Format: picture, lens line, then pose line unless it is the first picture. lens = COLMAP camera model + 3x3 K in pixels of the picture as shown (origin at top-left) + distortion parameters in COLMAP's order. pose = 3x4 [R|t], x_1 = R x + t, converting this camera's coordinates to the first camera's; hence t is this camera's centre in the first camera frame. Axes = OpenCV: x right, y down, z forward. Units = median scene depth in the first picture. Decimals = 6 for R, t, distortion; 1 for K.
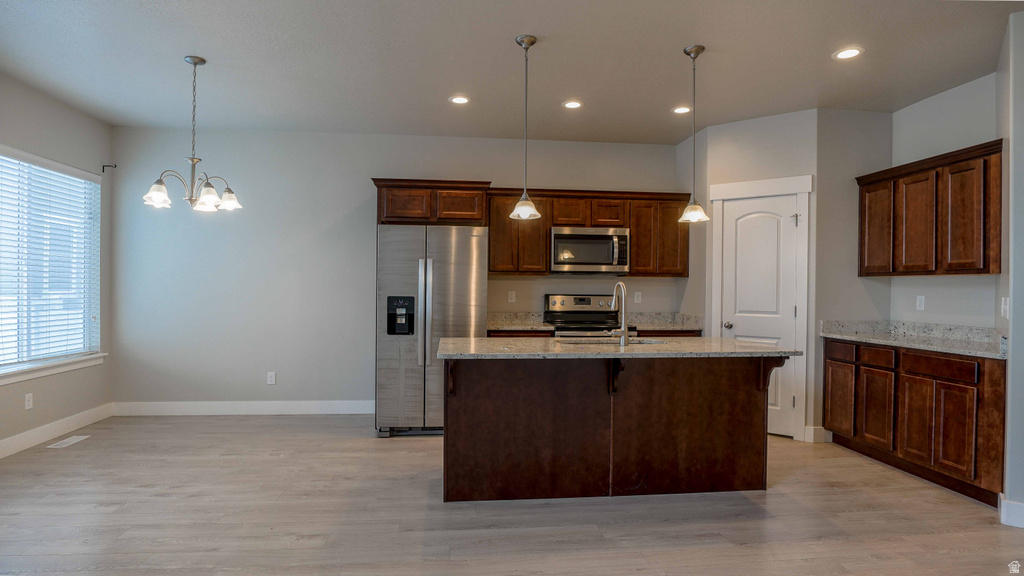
lens RADIAL K [[557.0, 0, 507.9], [0, 557.0, 291.3], [0, 0, 1]] dist [-0.044130, 0.013818]
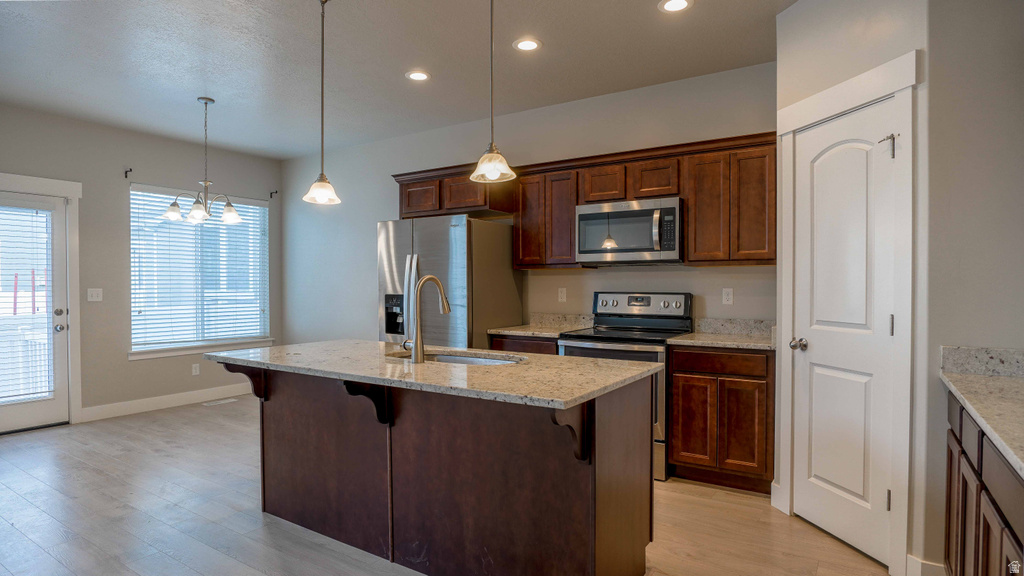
lens RADIAL K [[557.0, 0, 507.9], [0, 557.0, 291.3], [0, 0, 1]] dist [-0.044130, 0.013818]
pose [[0.772198, -0.001999, -0.635379, 0.577938], [0.004765, 0.999985, 0.002645, 0.002058], [0.635365, -0.005070, 0.772196, 0.387392]]
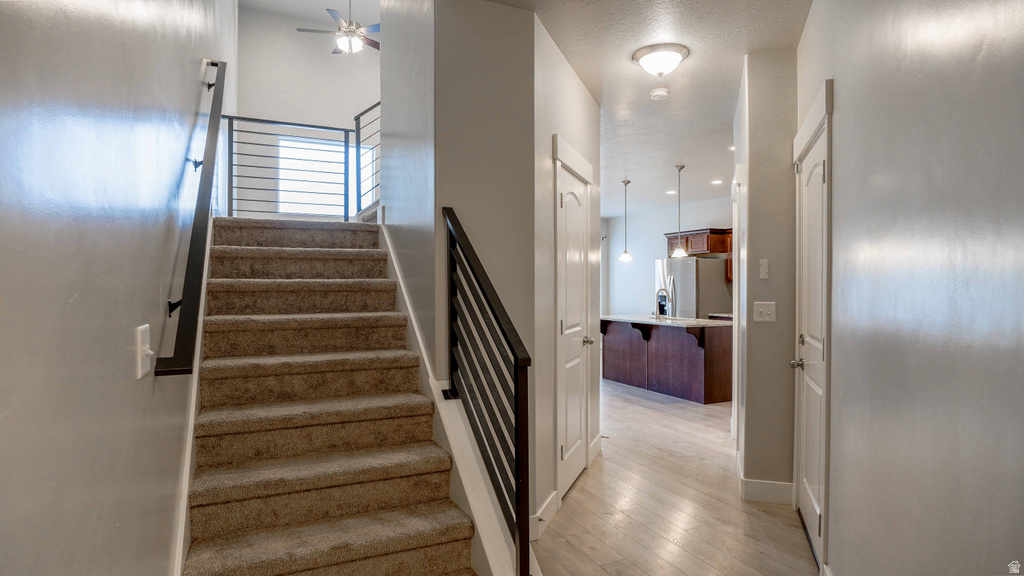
lens RADIAL K [[557.0, 0, 507.9], [0, 557.0, 291.3], [0, 0, 1]] dist [-0.044130, 0.013818]
pose [[0.318683, -0.001261, -0.947861, 1.493543], [-0.001644, 0.999997, -0.001884, -0.000869], [0.947860, 0.002159, 0.318680, -0.132317]]
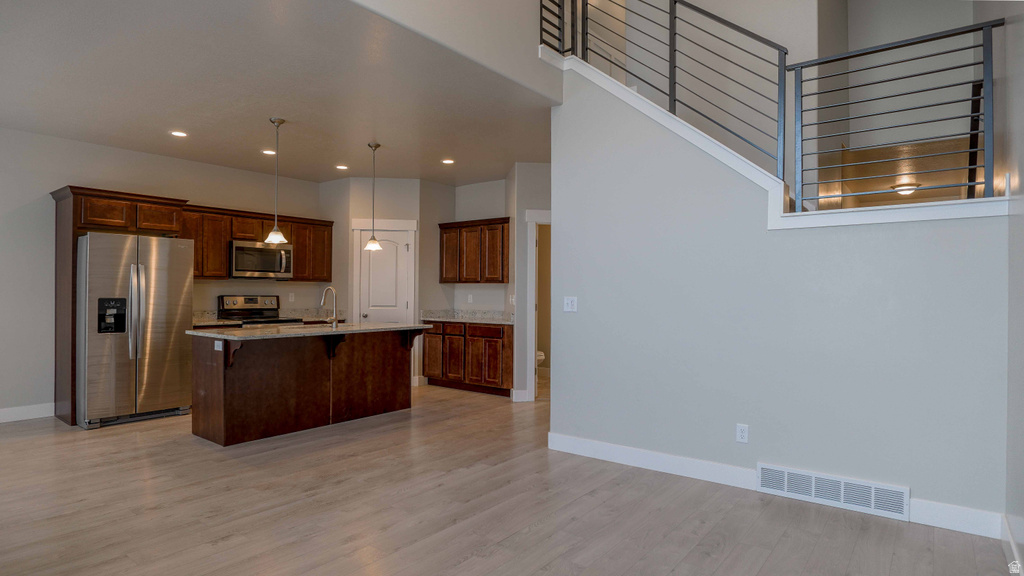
lens RADIAL K [[557.0, 0, 507.9], [0, 557.0, 291.3], [0, 0, 1]] dist [-0.044130, 0.013818]
pose [[0.696461, -0.002407, 0.717591, -0.430470], [0.002606, 0.999996, 0.000824, -0.003426], [-0.717590, 0.001296, 0.696464, -0.327121]]
